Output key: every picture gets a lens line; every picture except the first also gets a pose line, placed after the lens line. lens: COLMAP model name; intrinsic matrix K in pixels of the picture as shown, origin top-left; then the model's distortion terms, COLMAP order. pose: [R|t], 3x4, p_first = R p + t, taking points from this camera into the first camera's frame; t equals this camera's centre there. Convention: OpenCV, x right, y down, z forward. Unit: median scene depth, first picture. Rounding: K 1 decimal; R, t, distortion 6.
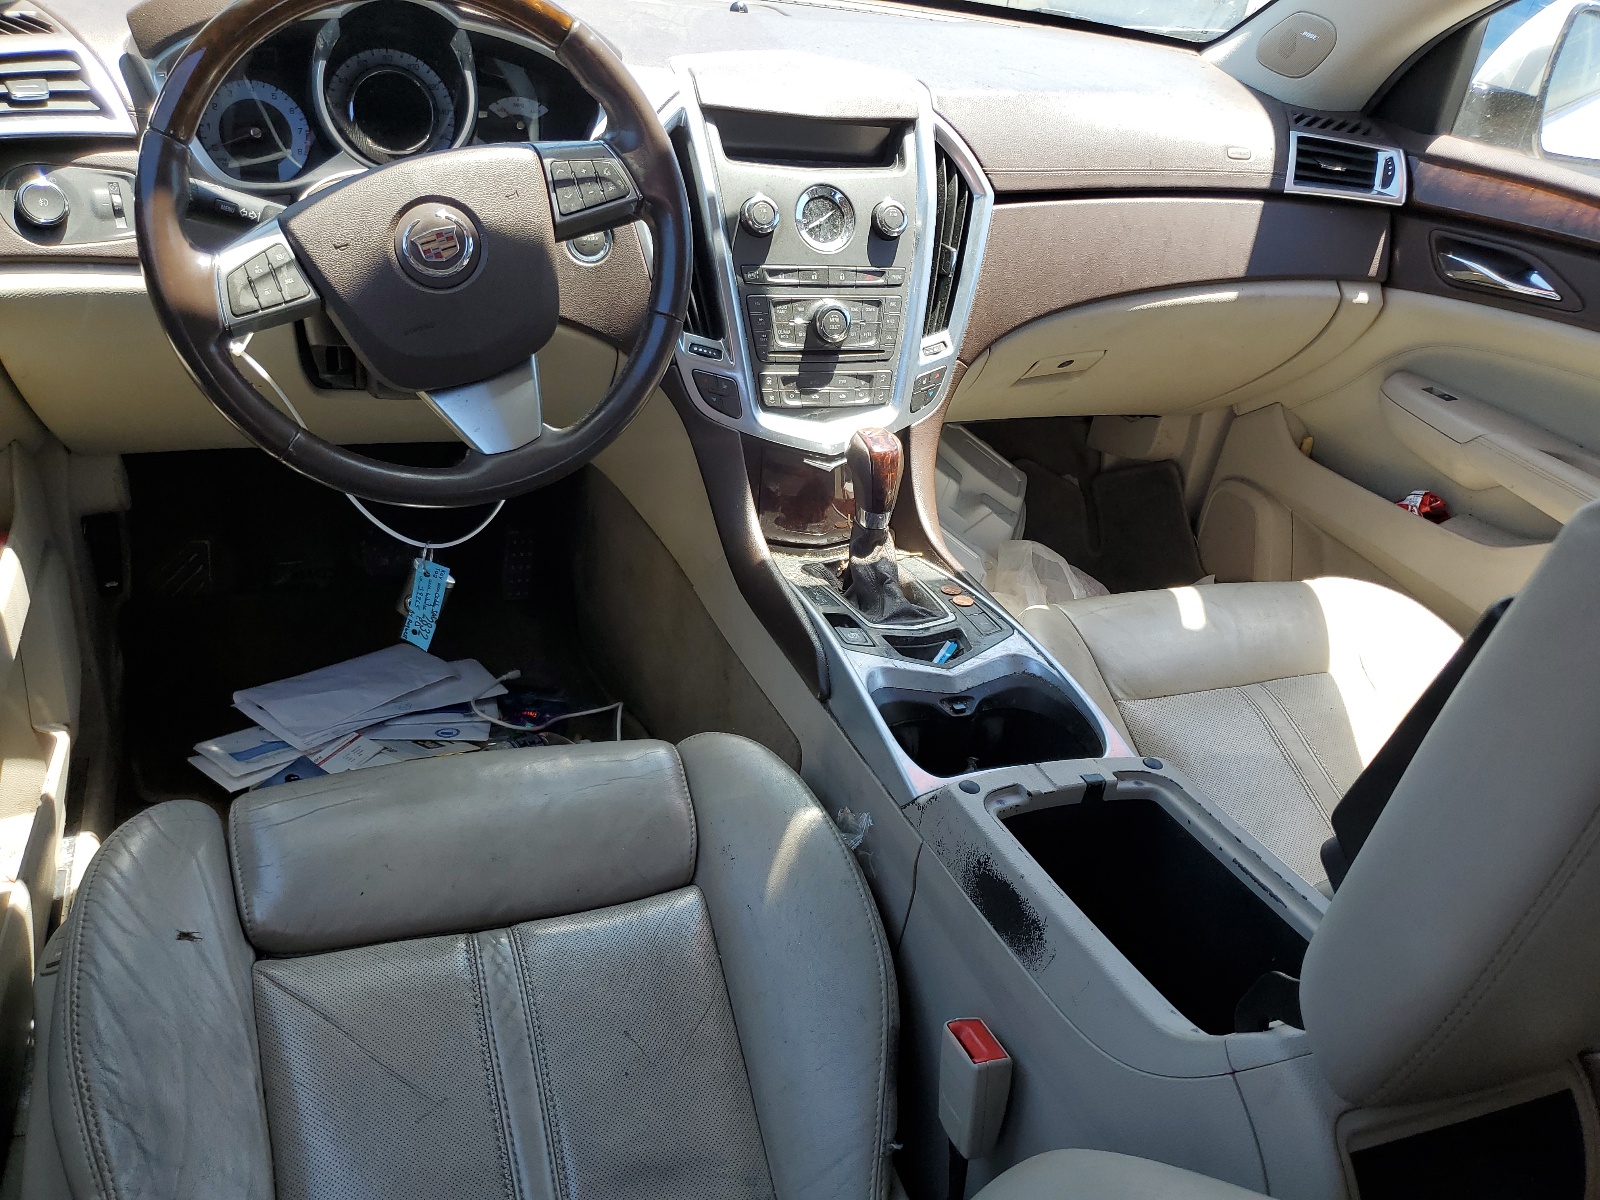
lens RADIAL K [[1263.2, 0, 790.6], [0, 1263.2, 608.7], [0, 0, 1]] dist [0.025672, 0.005058]
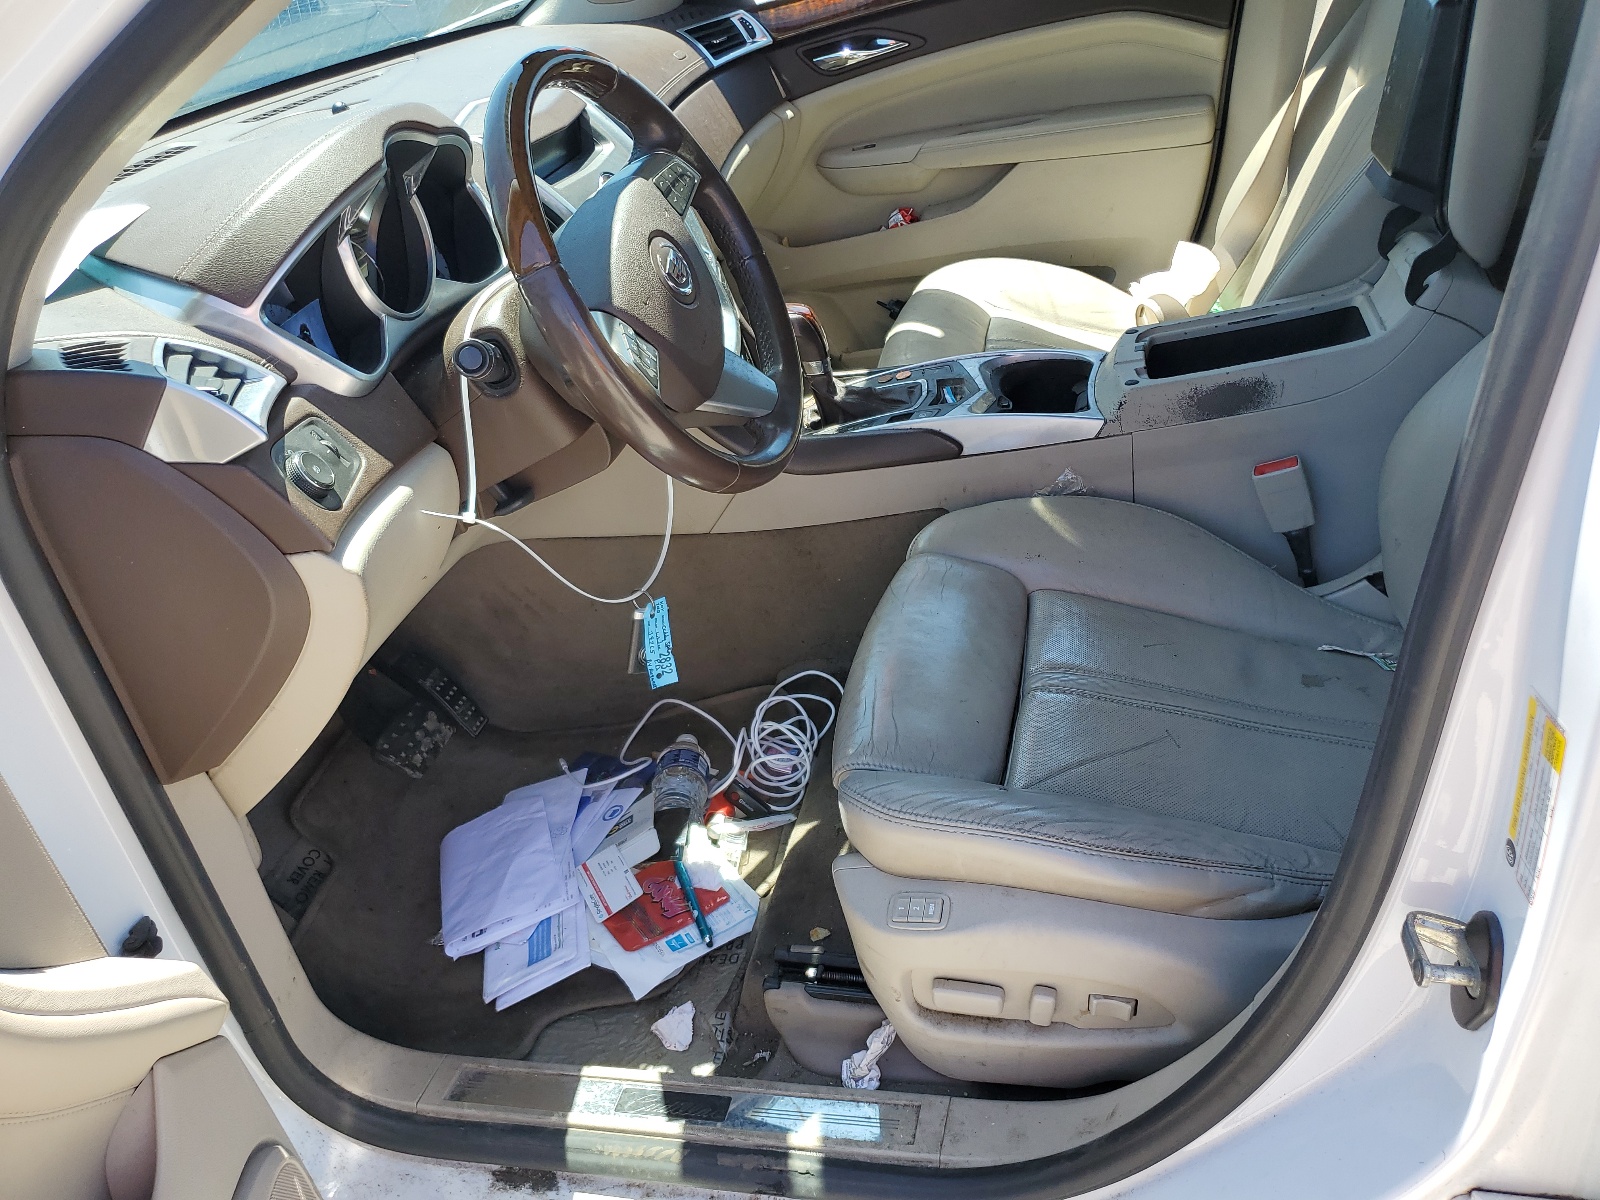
lens RADIAL K [[1263.2, 0, 799.5], [0, 1263.2, 593.2], [0, 0, 1]] dist [0.025672, 0.005058]
pose [[0.523499, -0.622223, 0.582054, -0.669776], [0.642888, 0.736778, 0.209411, -0.148162], [-0.559145, 0.264569, 0.785723, 0.068131]]
